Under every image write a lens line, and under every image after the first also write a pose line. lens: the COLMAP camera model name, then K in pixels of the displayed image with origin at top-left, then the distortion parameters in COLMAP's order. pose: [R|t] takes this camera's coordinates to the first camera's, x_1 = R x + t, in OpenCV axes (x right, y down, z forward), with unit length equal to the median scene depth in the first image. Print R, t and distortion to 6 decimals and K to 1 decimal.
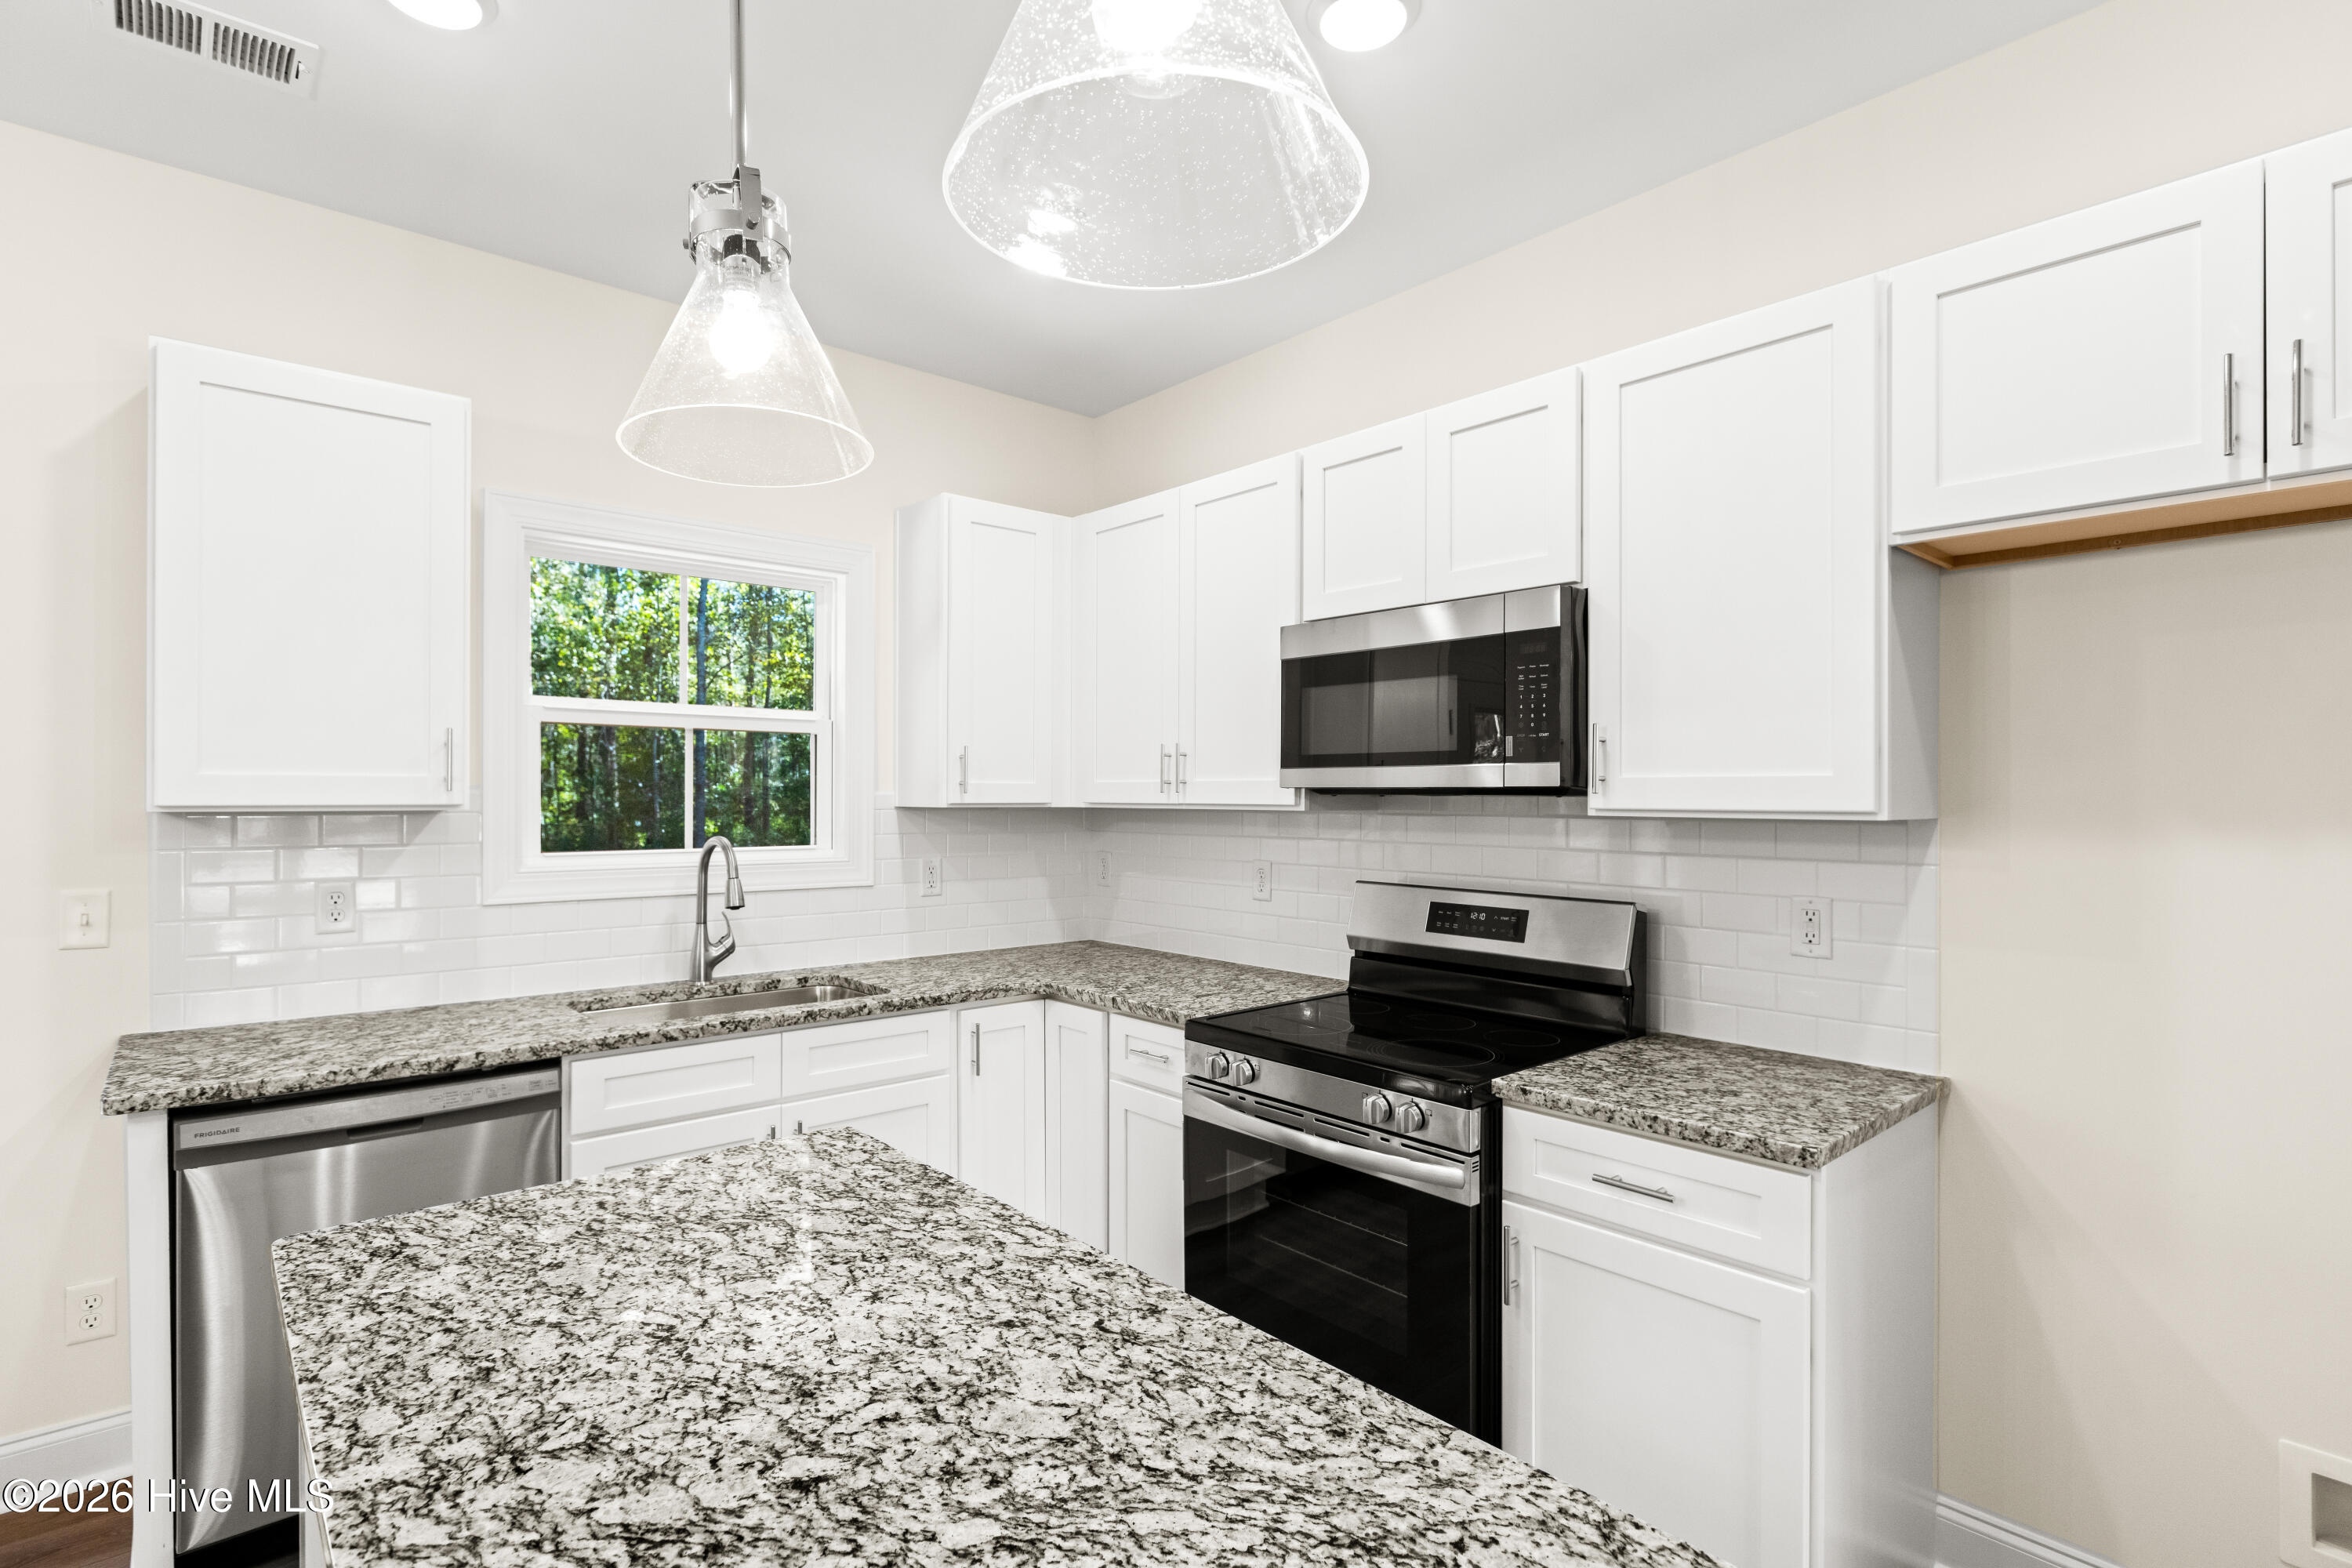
lens RADIAL K [[1138.0, 0, 1177.8], [0, 1138.0, 790.2], [0, 0, 1]] dist [-0.007025, -0.000973]
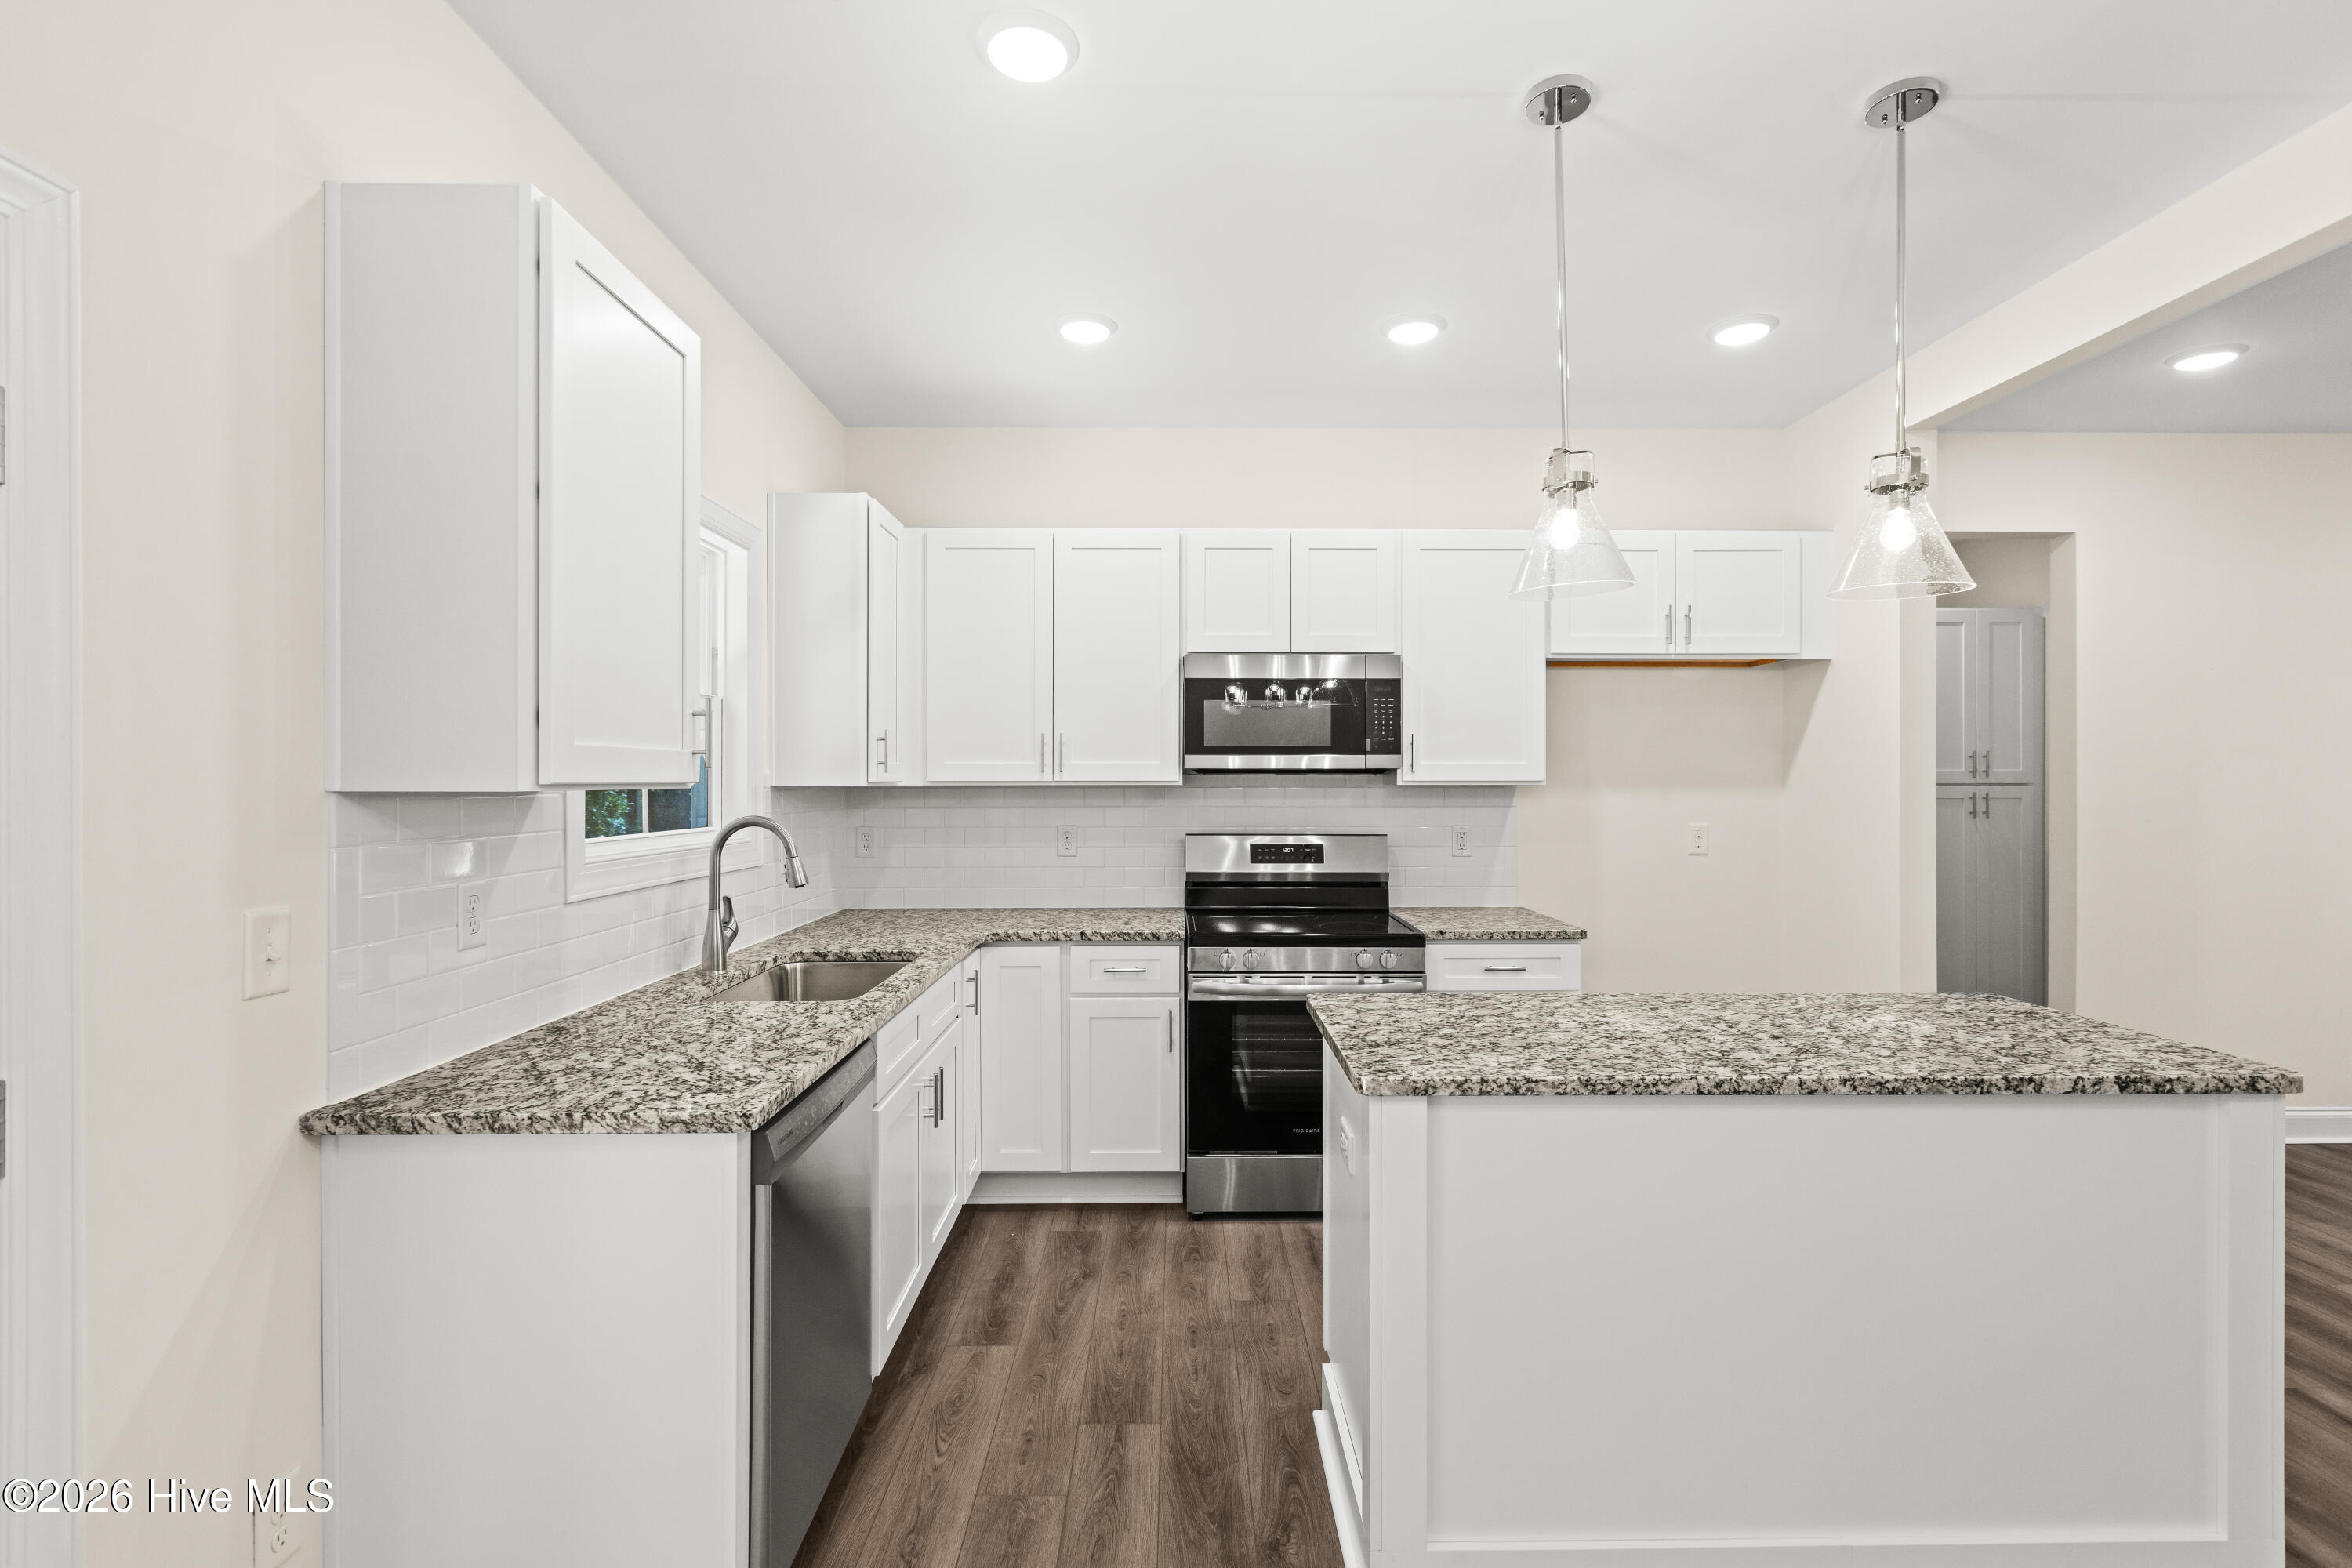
lens RADIAL K [[1060.2, 0, 1179.8], [0, 1060.2, 775.9], [0, 0, 1]] dist [0.005580, -0.001334]
pose [[0.651292, 0.001124, 0.758826, -0.929509], [-0.002198, 0.999998, 0.000405, 0.006671], [-0.758824, -0.001932, 0.651293, 0.147303]]
